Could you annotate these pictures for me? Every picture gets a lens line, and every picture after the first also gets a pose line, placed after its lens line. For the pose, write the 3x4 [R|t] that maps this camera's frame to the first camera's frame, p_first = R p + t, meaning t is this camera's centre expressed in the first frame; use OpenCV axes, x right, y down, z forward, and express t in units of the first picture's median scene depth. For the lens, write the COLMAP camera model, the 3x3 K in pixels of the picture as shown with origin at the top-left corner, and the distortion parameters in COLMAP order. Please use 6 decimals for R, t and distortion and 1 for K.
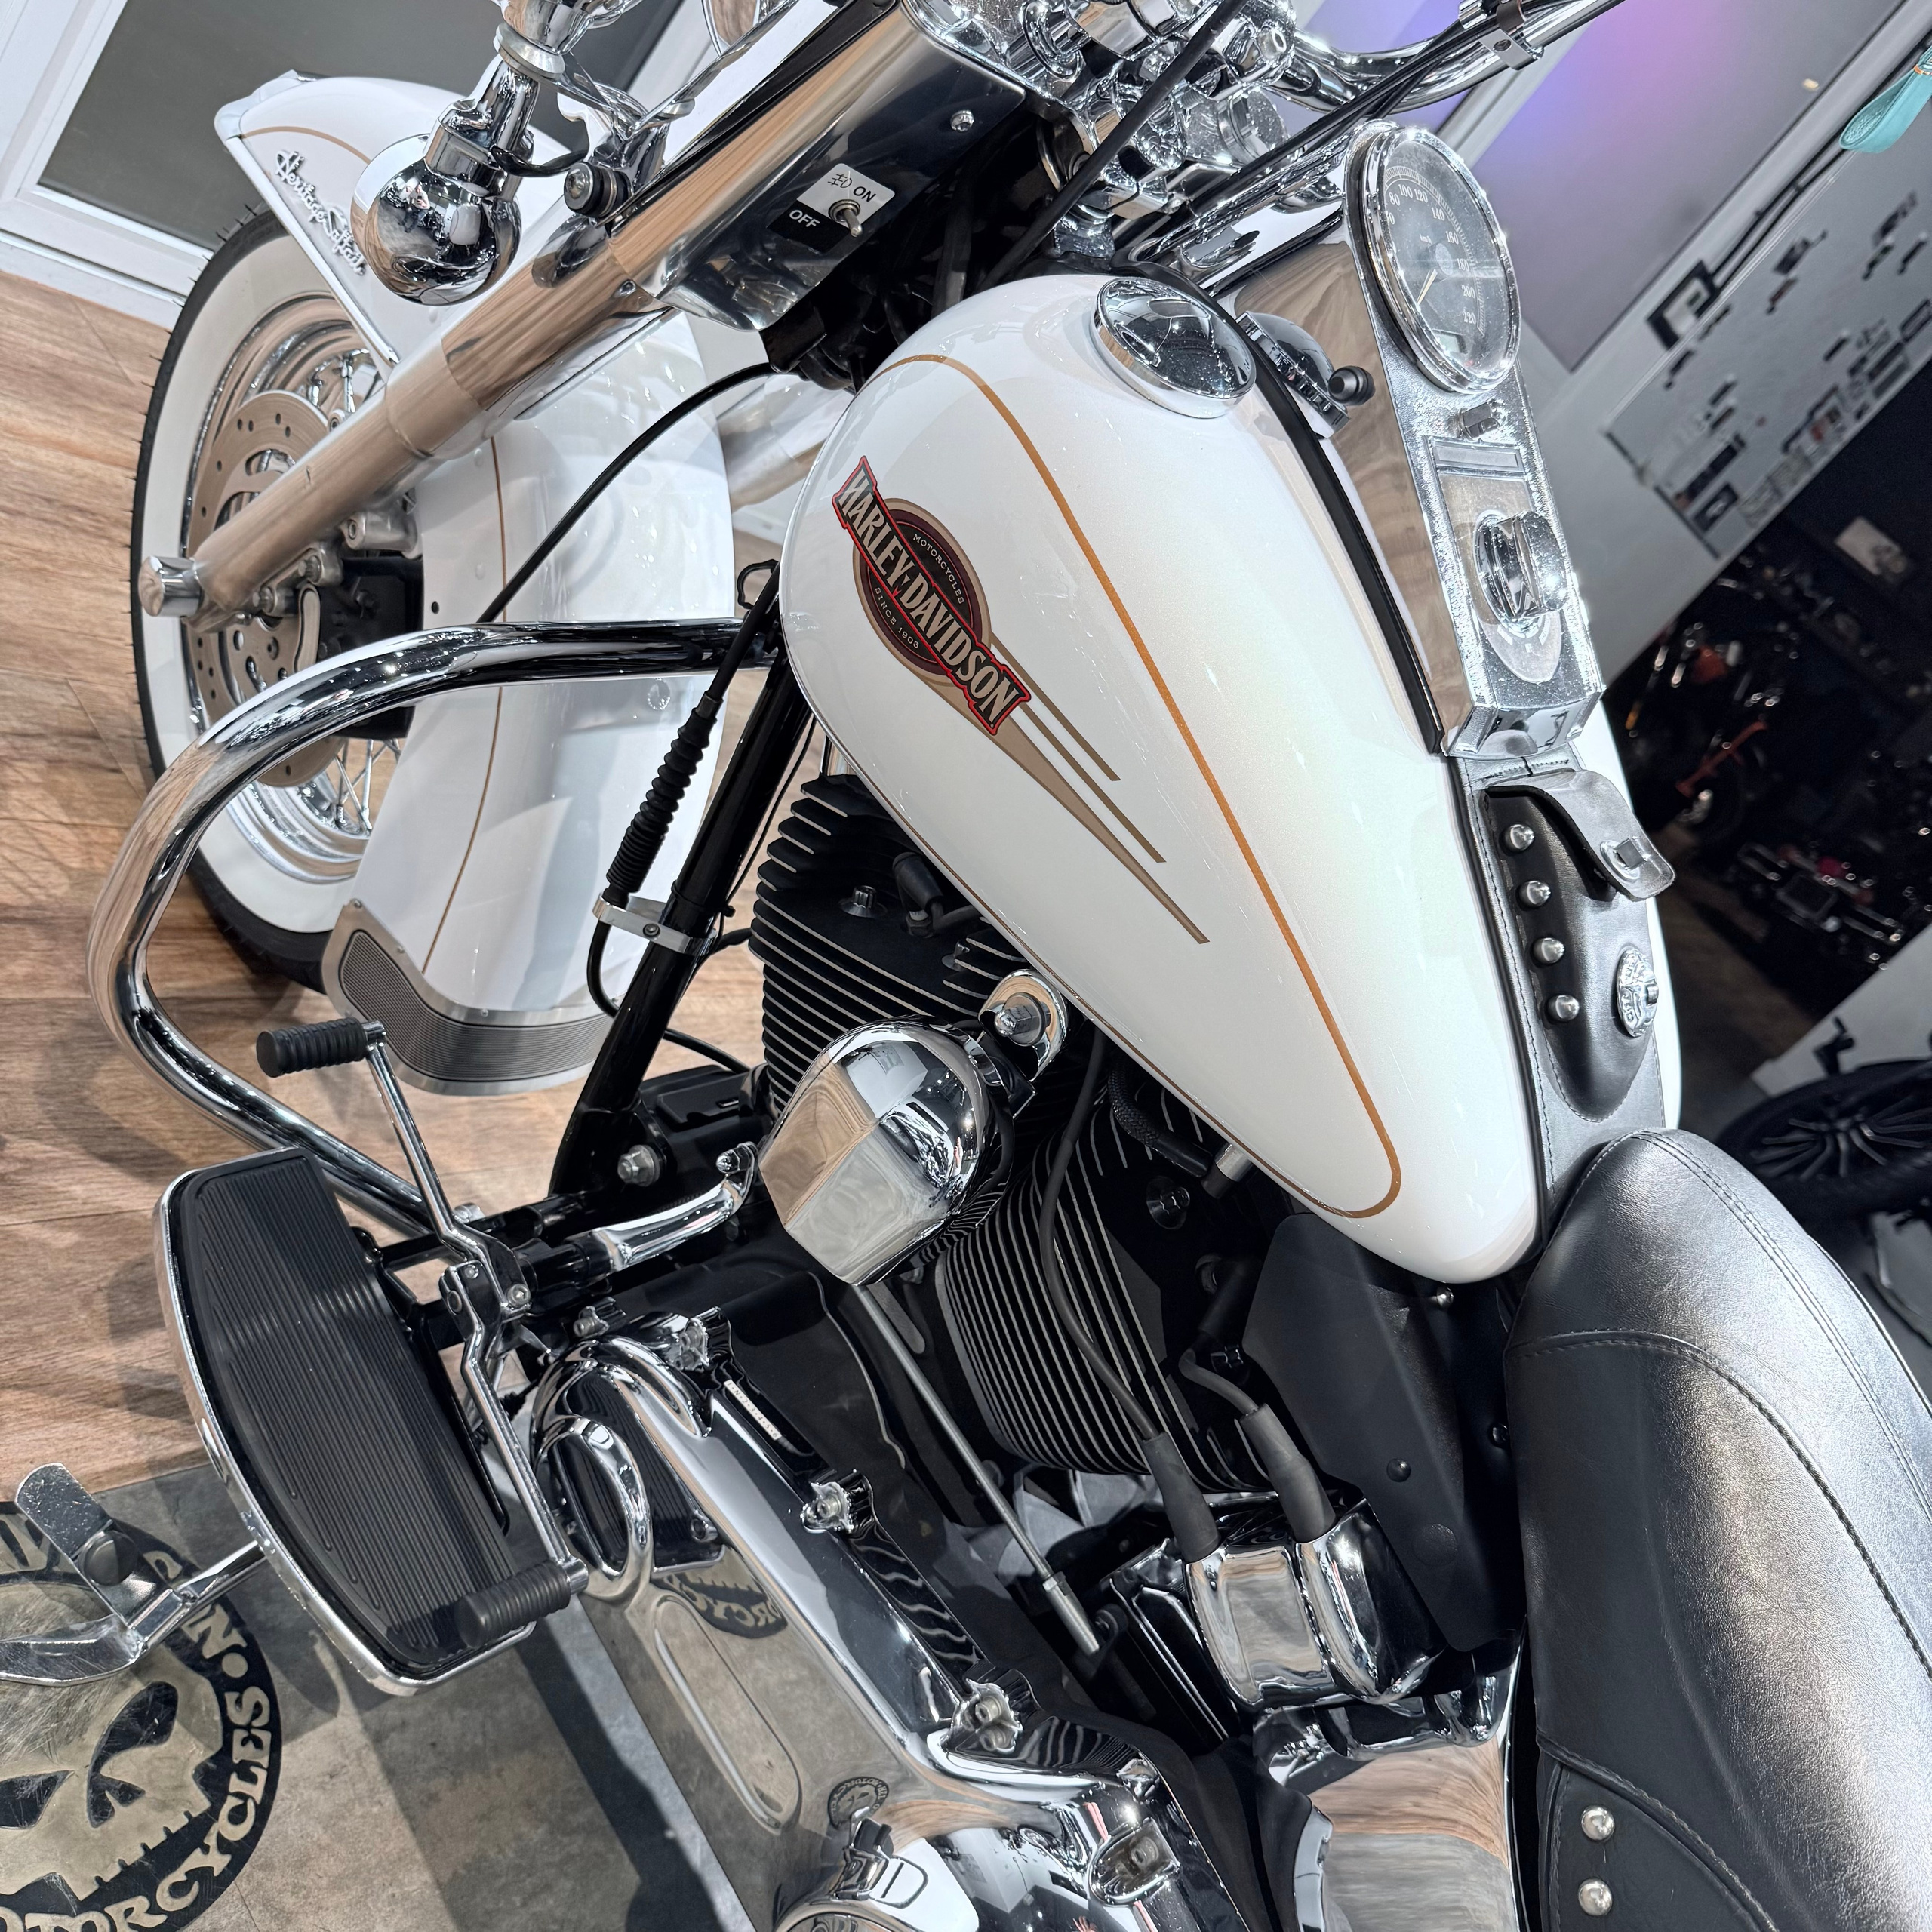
lens RADIAL K [[1846.7, 0, 977.0], [0, 1846.7, 958.6], [0, 0, 1]] dist [0.009009, 0.000000]
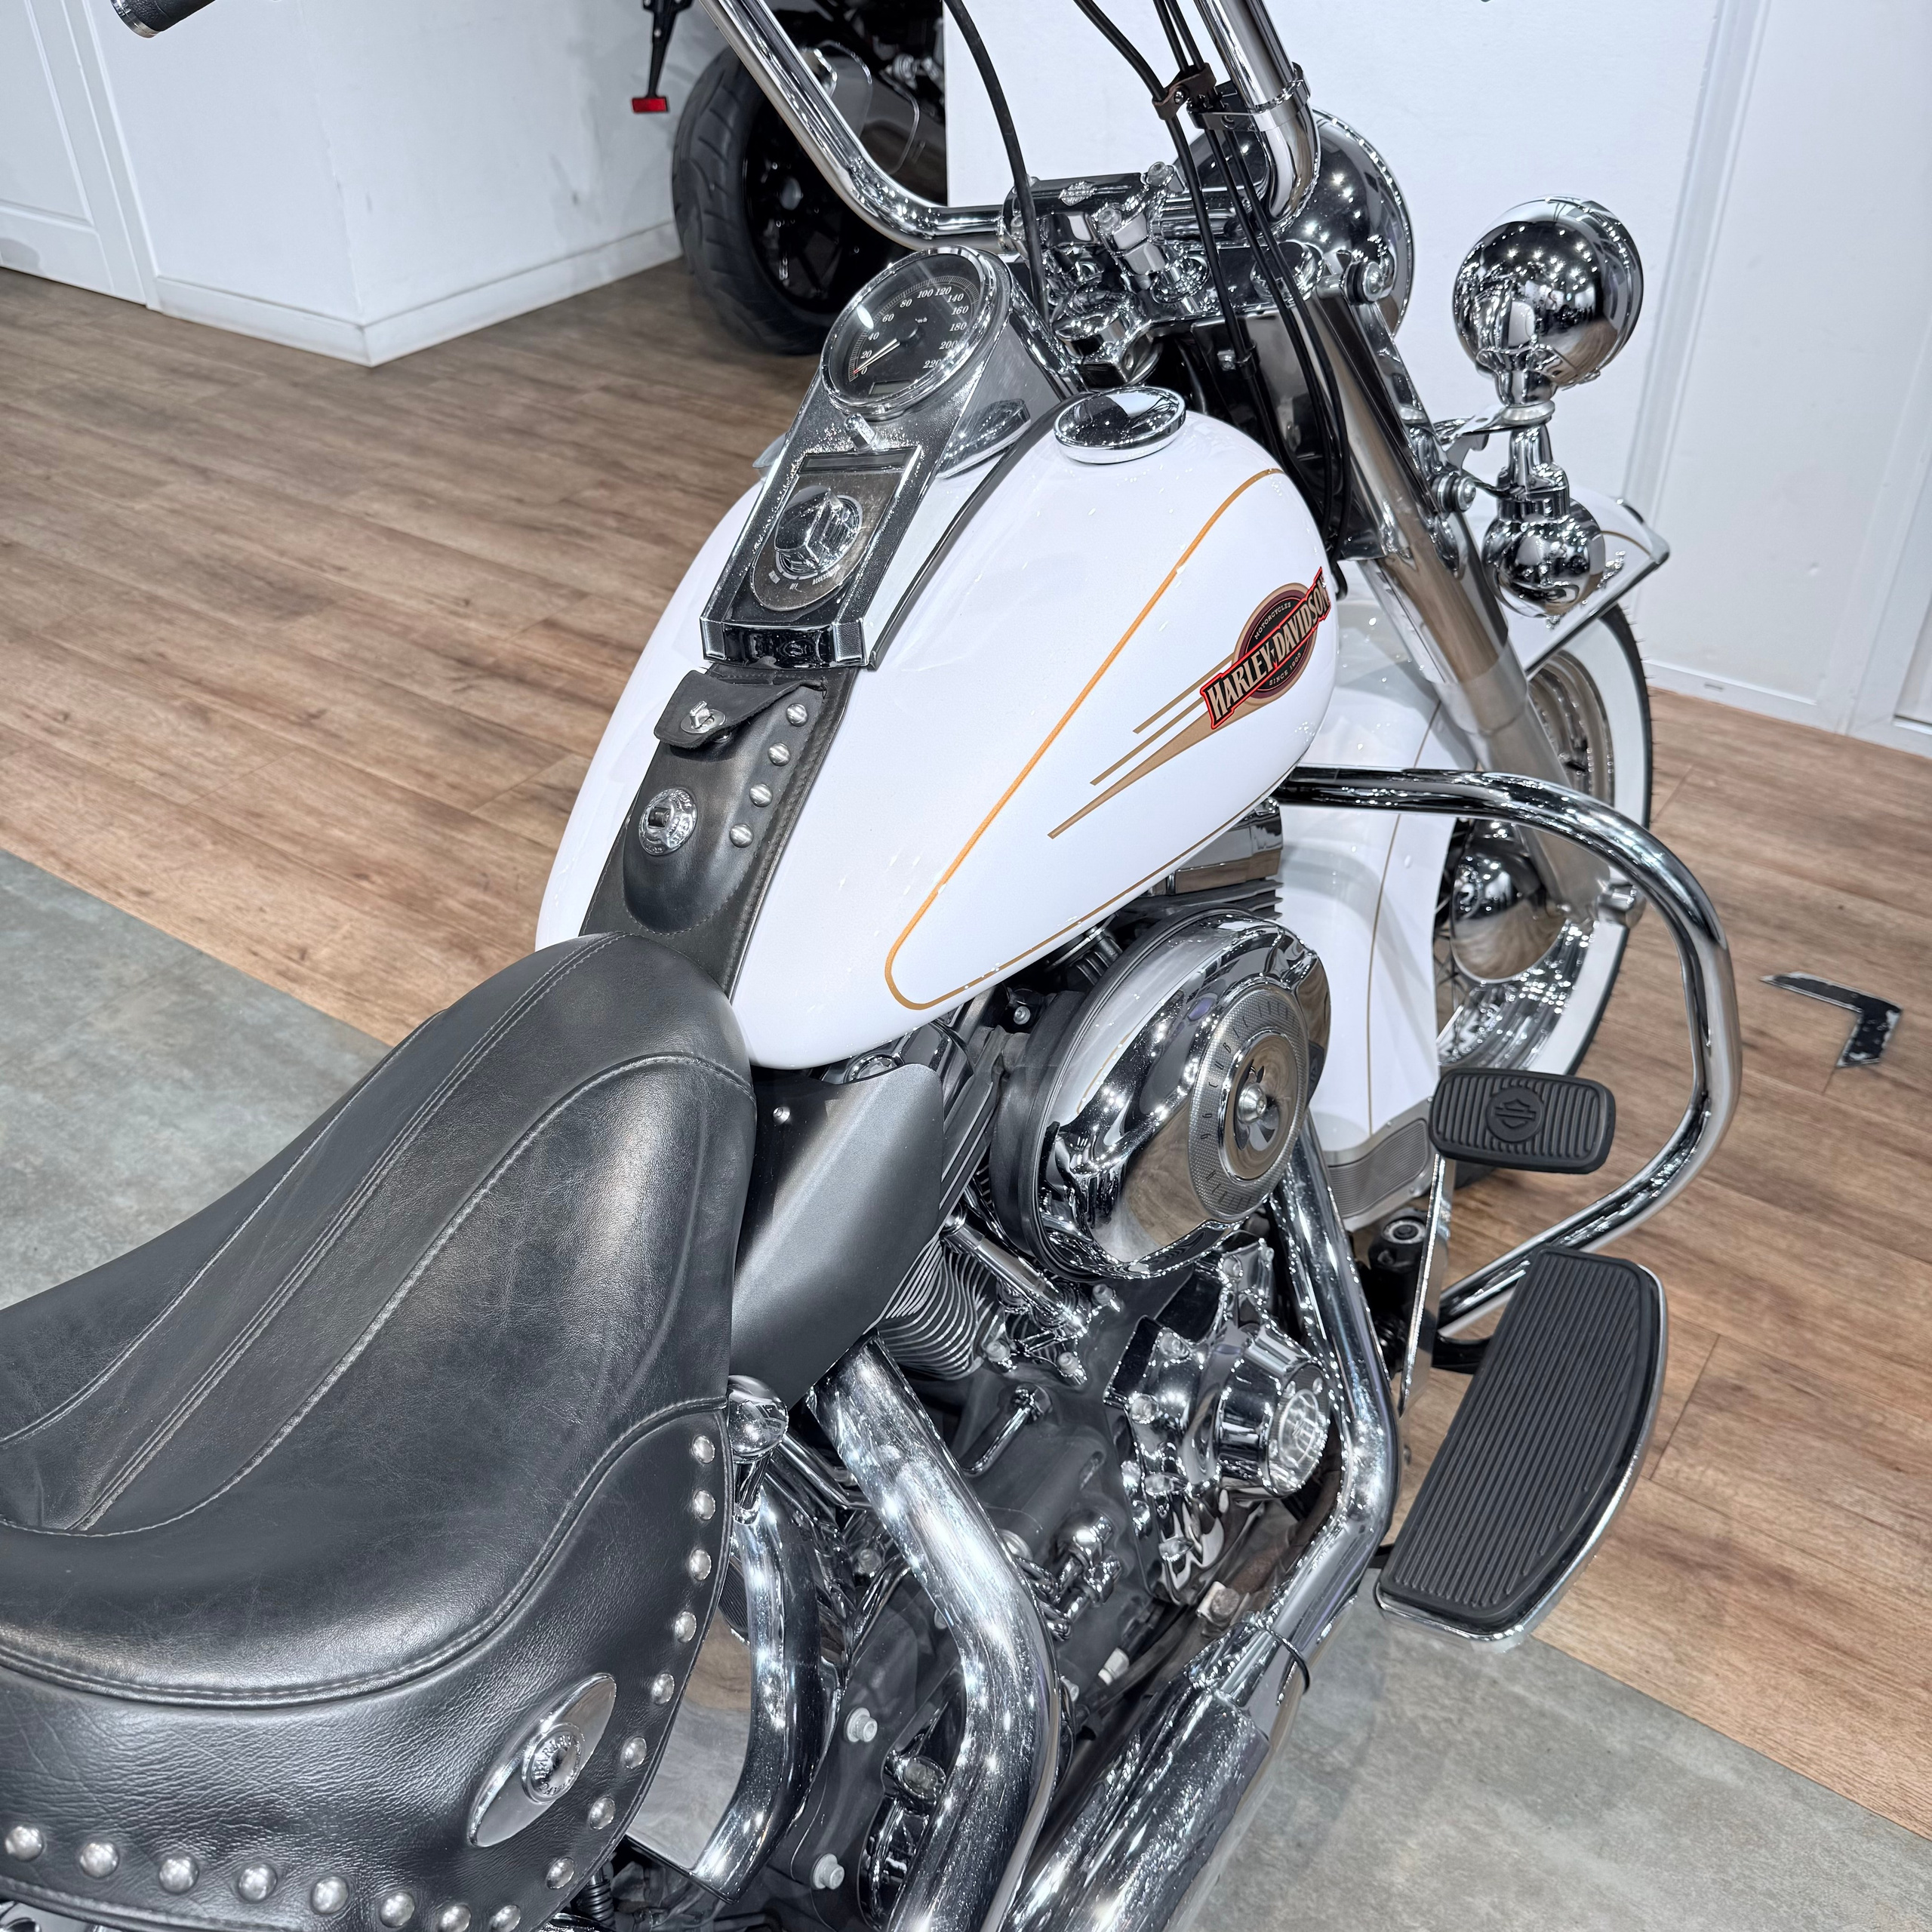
lens RADIAL K [[1846.7, 0, 976.9], [0, 1846.7, 960.4], [0, 0, 1]] dist [0.009009, 0.000000]
pose [[-0.310069, -0.860739, 0.403715, -0.696020], [0.795106, -0.001973, 0.606467, -1.173592], [-0.521213, 0.509043, 0.684991, 0.304127]]
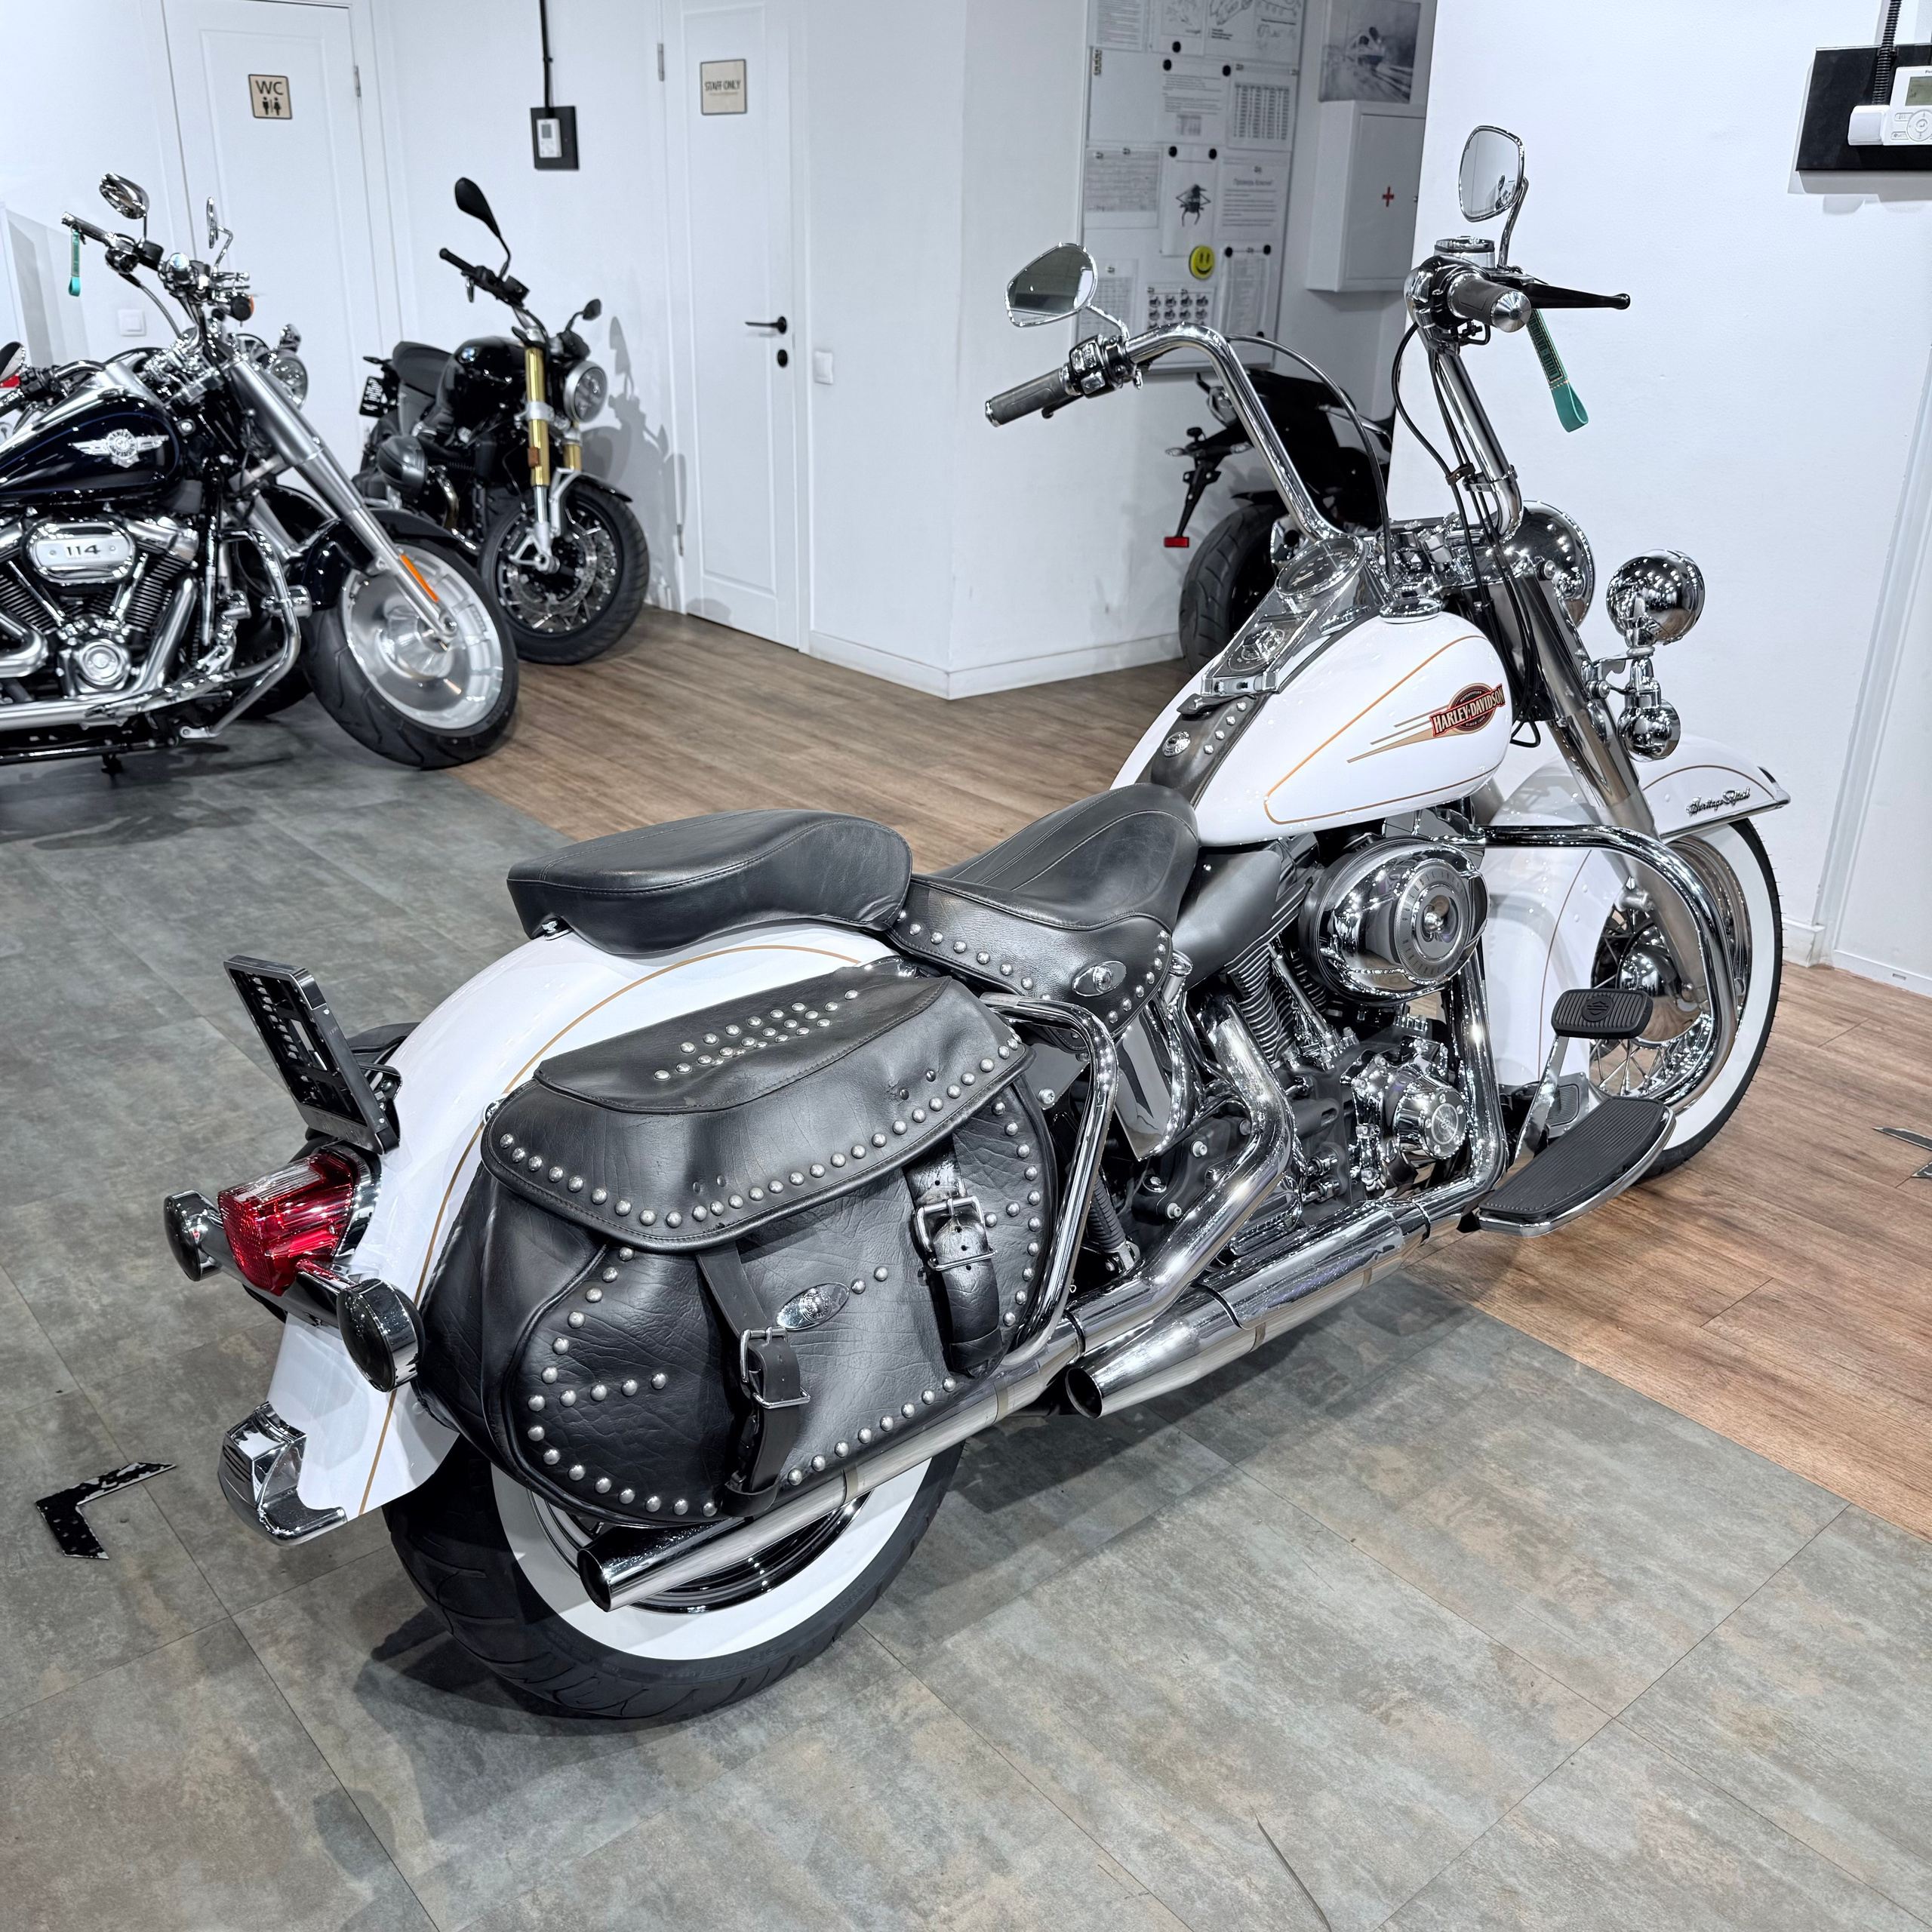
lens RADIAL K [[1846.7, 0, 975.8], [0, 1846.7, 957.9], [0, 0, 1]] dist [0.009009, 0.000000]
pose [[-0.068162, -0.759113, 0.647381, -2.103819], [0.880020, 0.259955, 0.397478, -1.892474], [-0.470021, 0.596801, 0.650315, -0.270756]]
